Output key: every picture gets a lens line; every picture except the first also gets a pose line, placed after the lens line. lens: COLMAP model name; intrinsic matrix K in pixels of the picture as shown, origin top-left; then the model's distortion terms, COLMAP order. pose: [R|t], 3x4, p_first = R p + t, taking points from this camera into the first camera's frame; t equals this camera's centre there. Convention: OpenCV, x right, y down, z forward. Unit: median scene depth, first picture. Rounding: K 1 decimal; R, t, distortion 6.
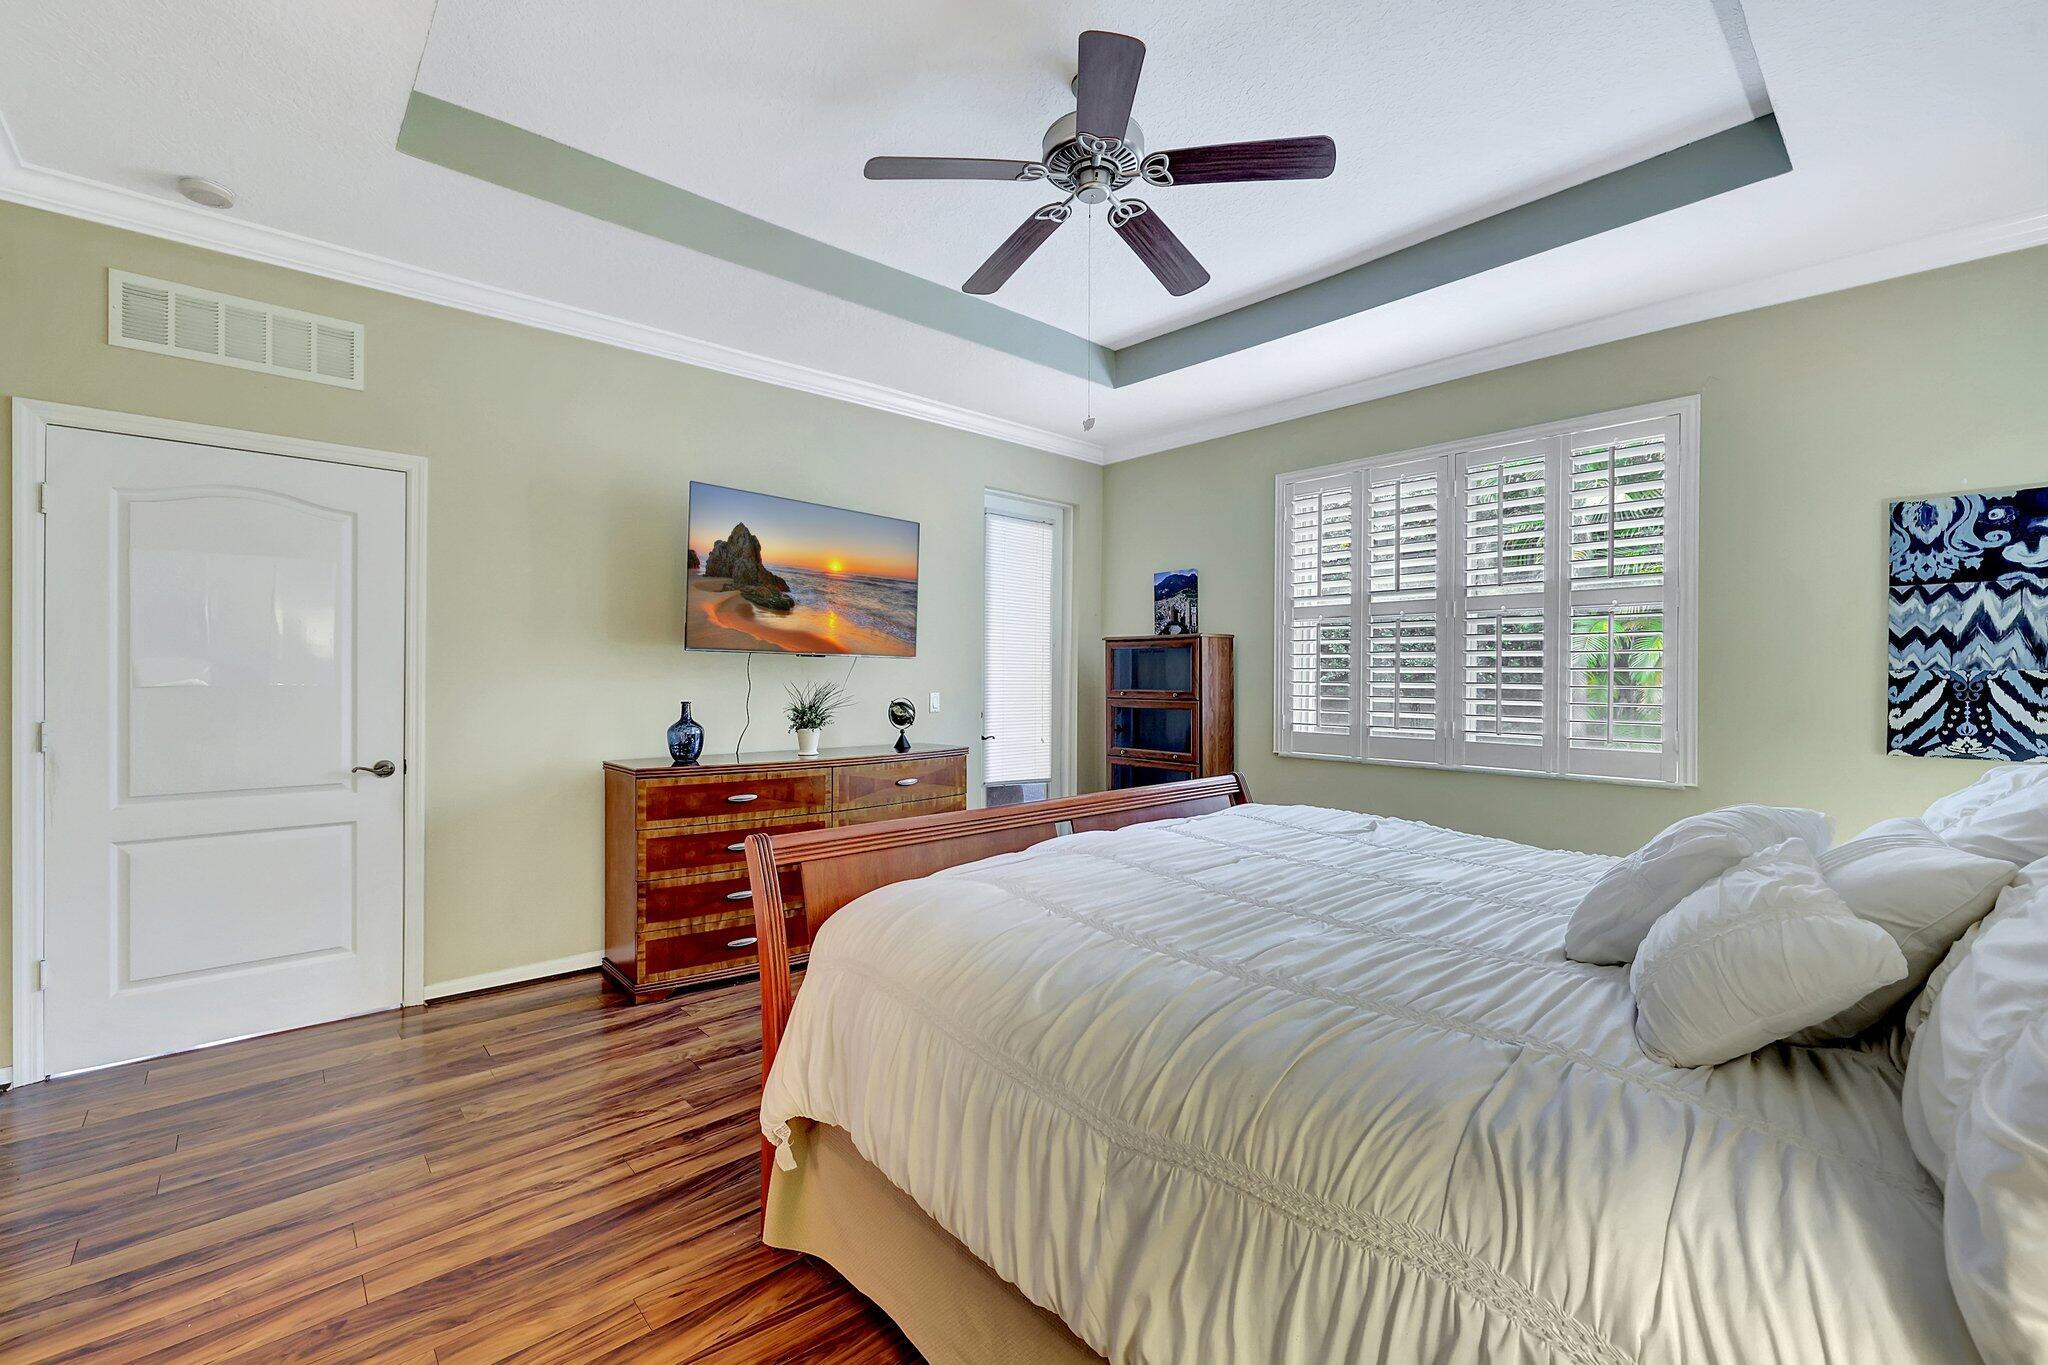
lens RADIAL K [[871.2, 0, 986.6], [0, 871.2, 679.2], [0, 0, 1]] dist [0.001296, 0.000257]
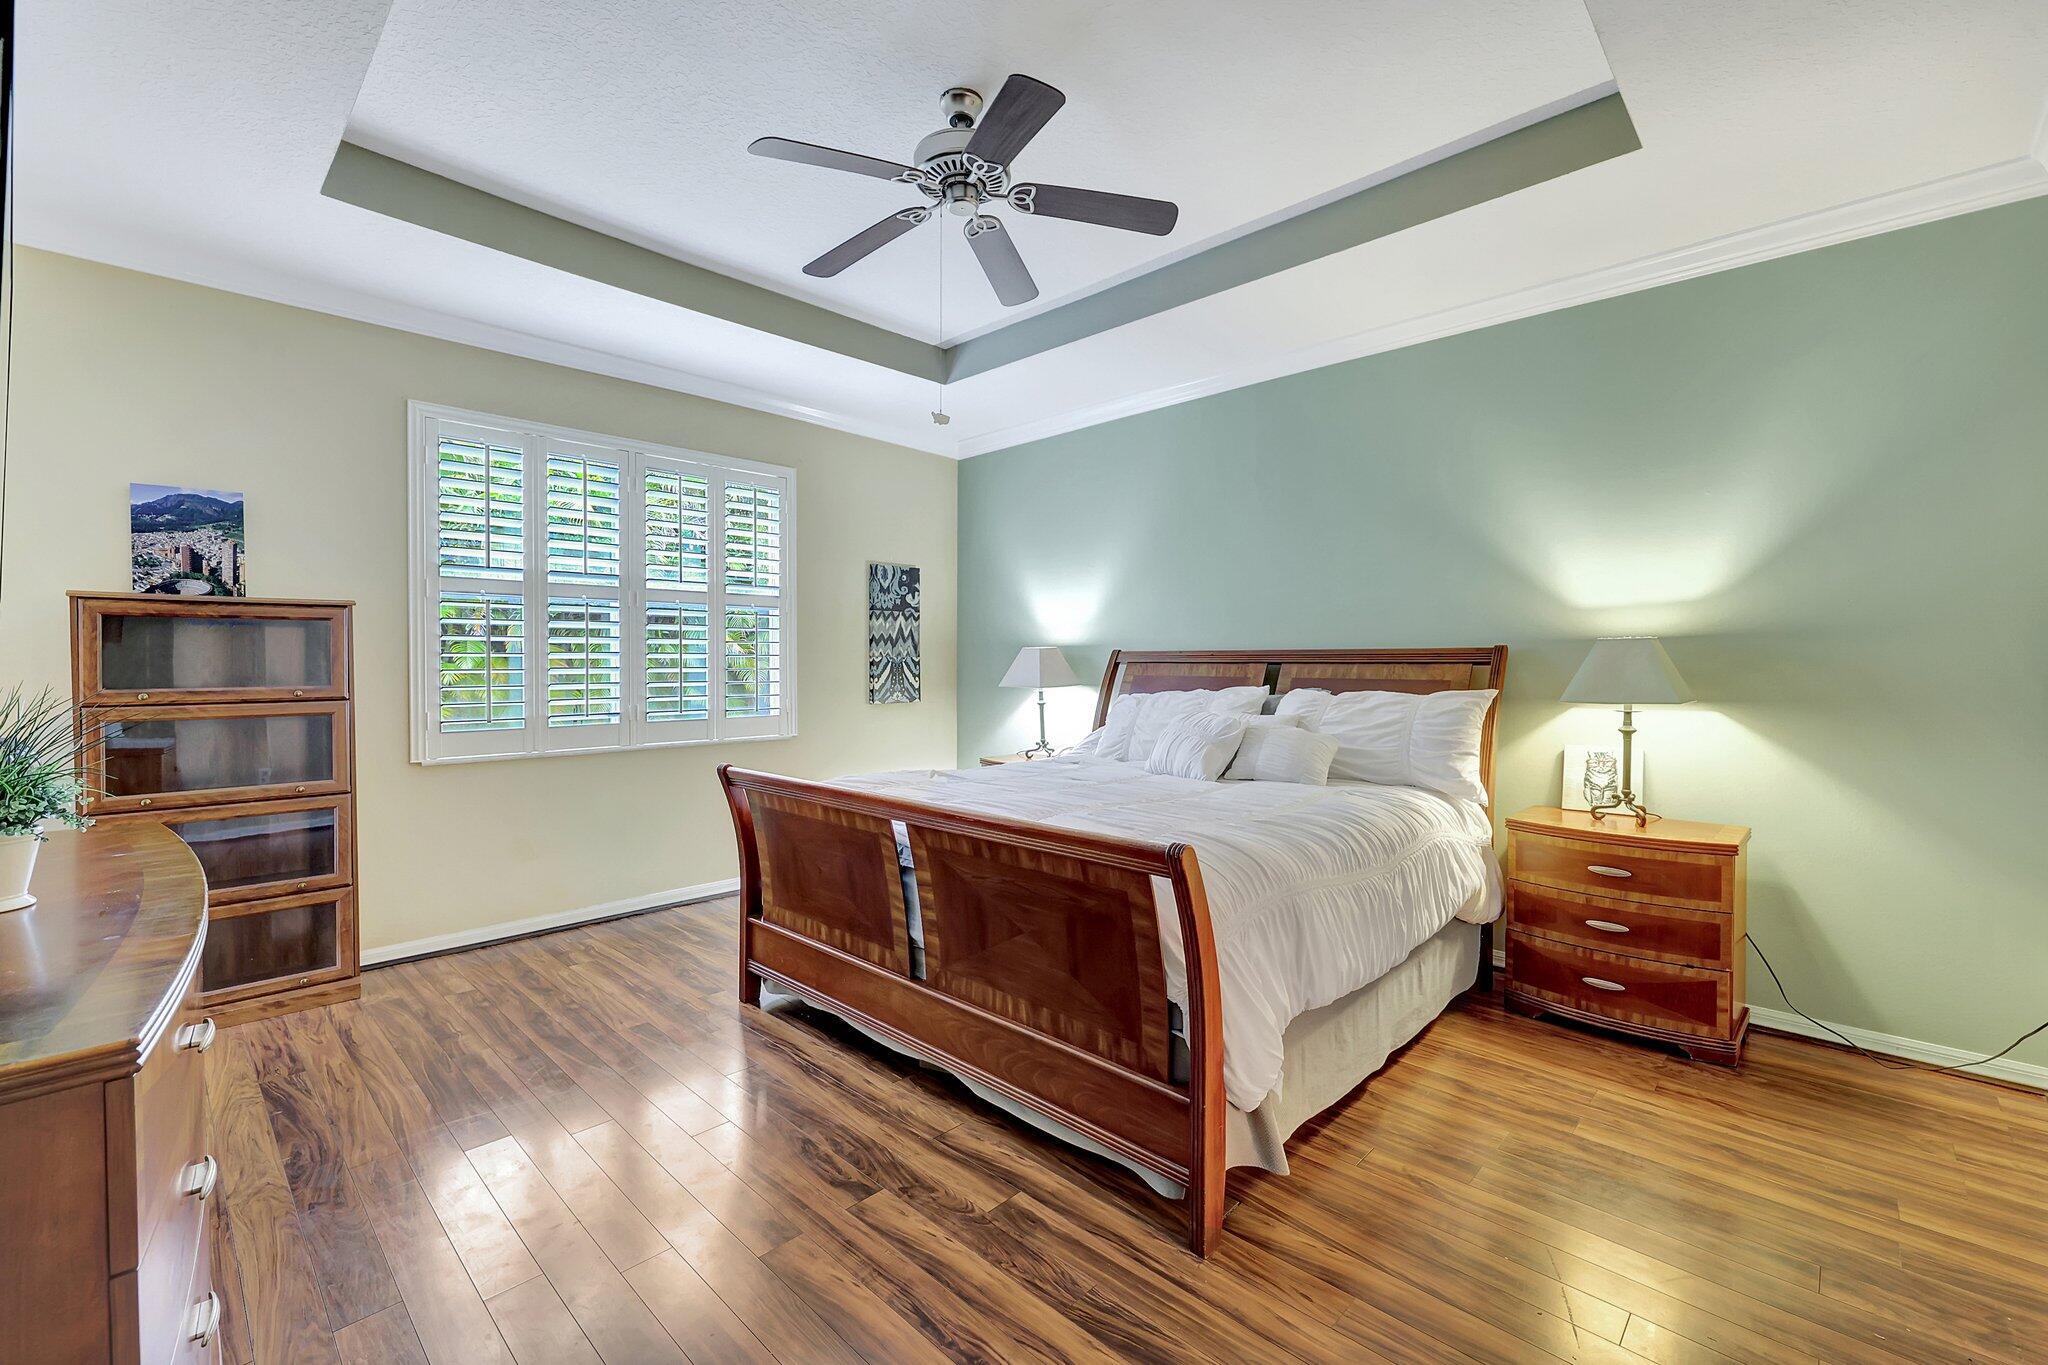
lens RADIAL K [[881.3, 0, 1014.7], [0, 881.3, 680.2], [0, 0, 1]] dist [0.001797, -0.000181]
pose [[-0.094466, -0.023541, 0.995250, -0.801663], [0.008048, 0.999670, 0.024410, -0.004390], [-0.995496, 0.010315, -0.094245, 0.882333]]
